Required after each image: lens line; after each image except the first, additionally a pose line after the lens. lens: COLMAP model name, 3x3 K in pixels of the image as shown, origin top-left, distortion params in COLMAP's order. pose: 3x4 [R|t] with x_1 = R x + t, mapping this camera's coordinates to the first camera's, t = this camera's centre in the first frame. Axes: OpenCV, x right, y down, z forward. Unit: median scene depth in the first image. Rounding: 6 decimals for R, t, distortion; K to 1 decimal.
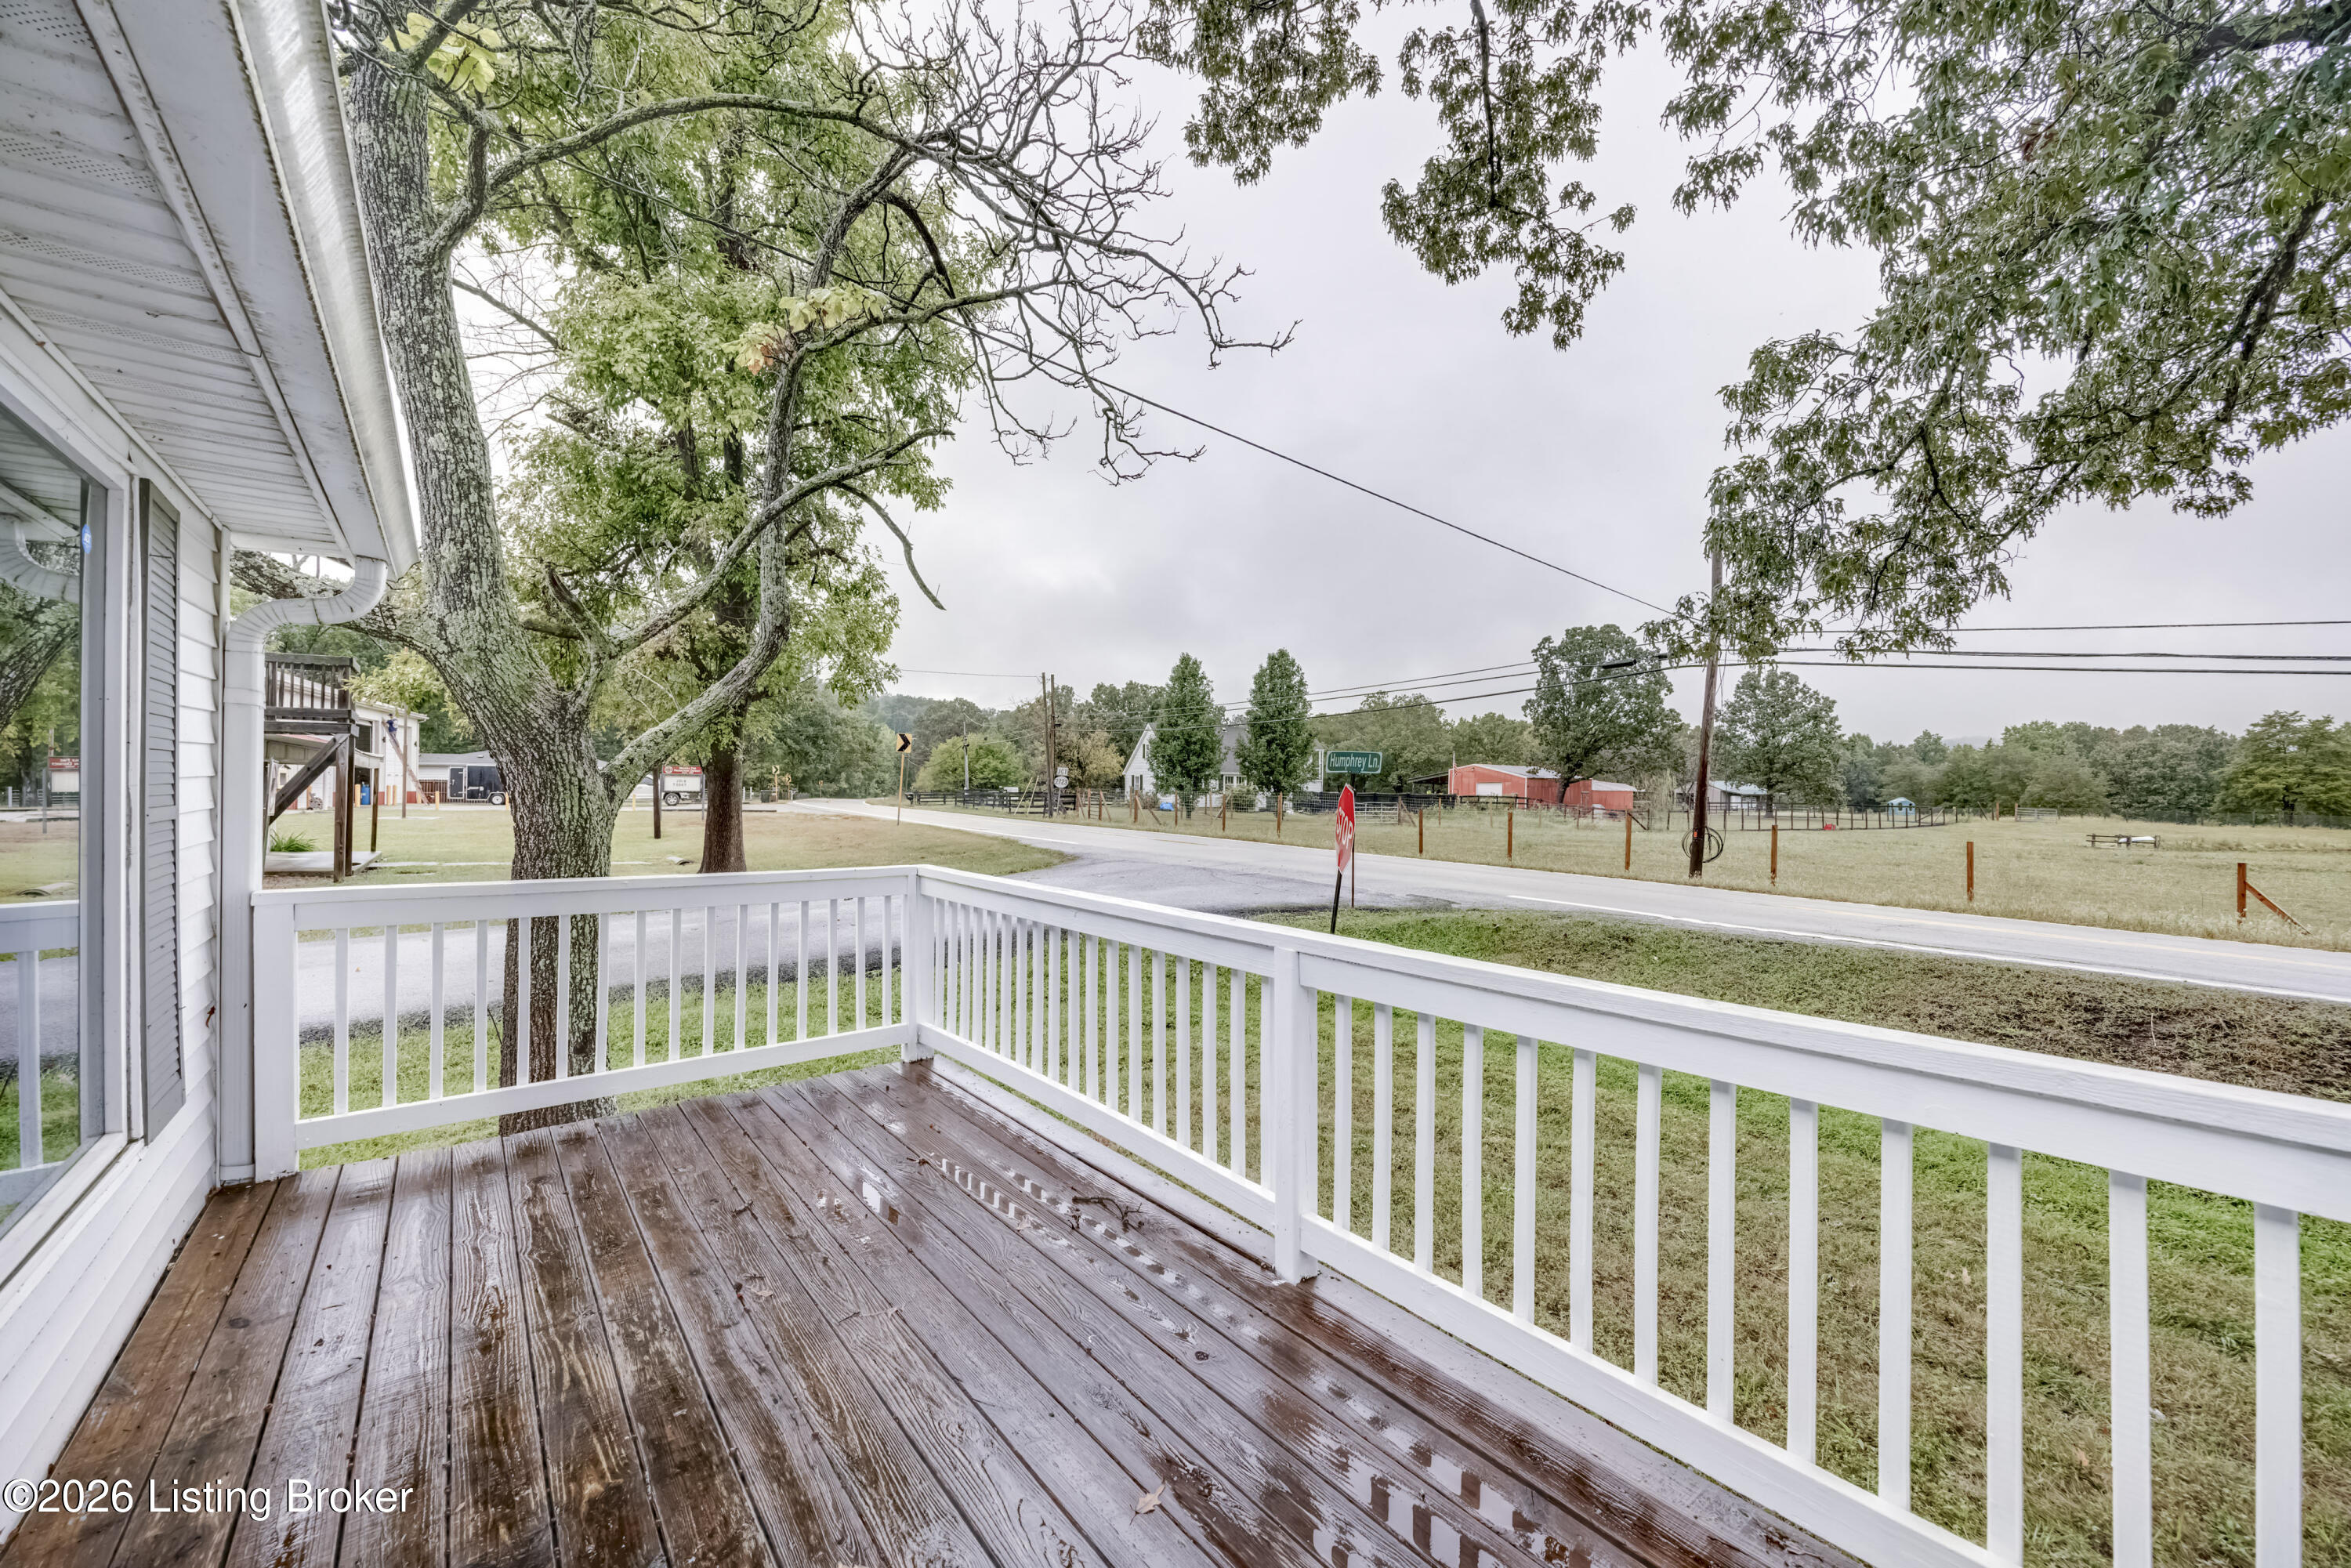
lens RADIAL K [[910.2, 0, 1171.0], [0, 910.2, 780.6], [0, 0, 1]] dist [-0.006979, 0.000594]
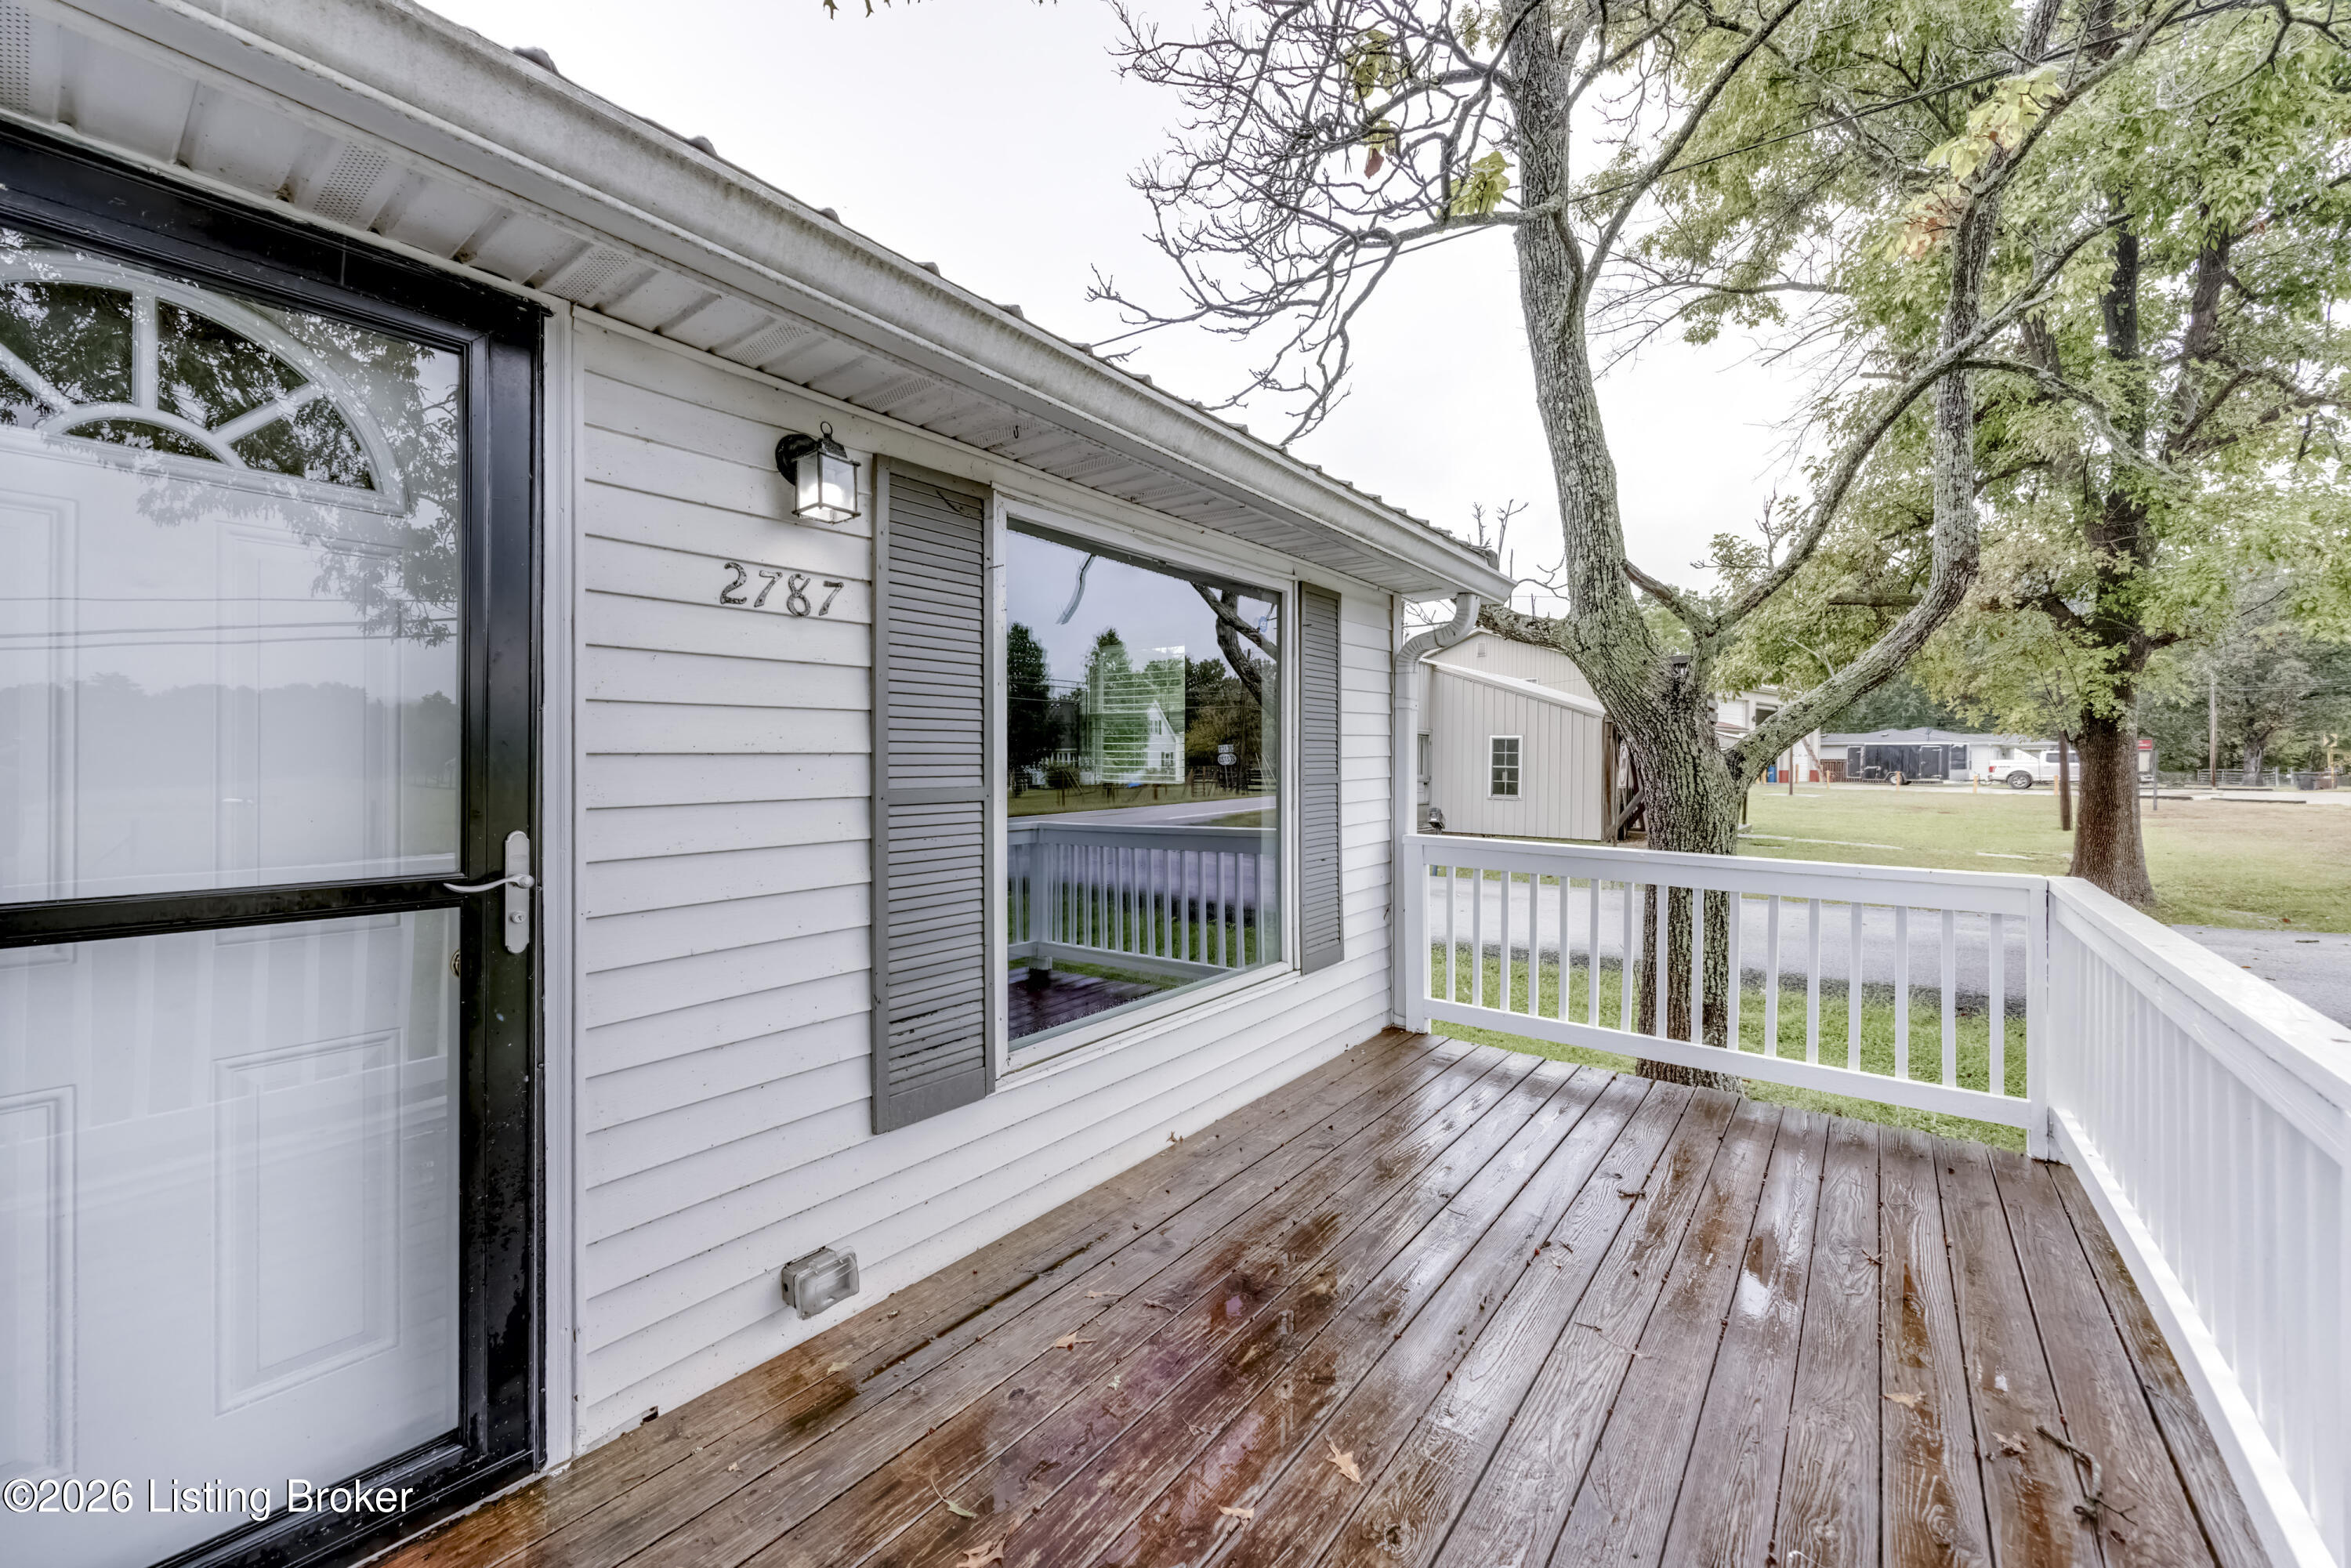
lens RADIAL K [[910.2, 0, 1160.3], [0, 910.2, 771.8], [0, 0, 1]] dist [-0.006979, 0.000594]
pose [[0.201037, 0.007936, -0.979552, 0.232231], [0.005074, 0.999945, 0.009142, 0.002449], [0.979571, -0.006808, 0.200985, 0.193217]]
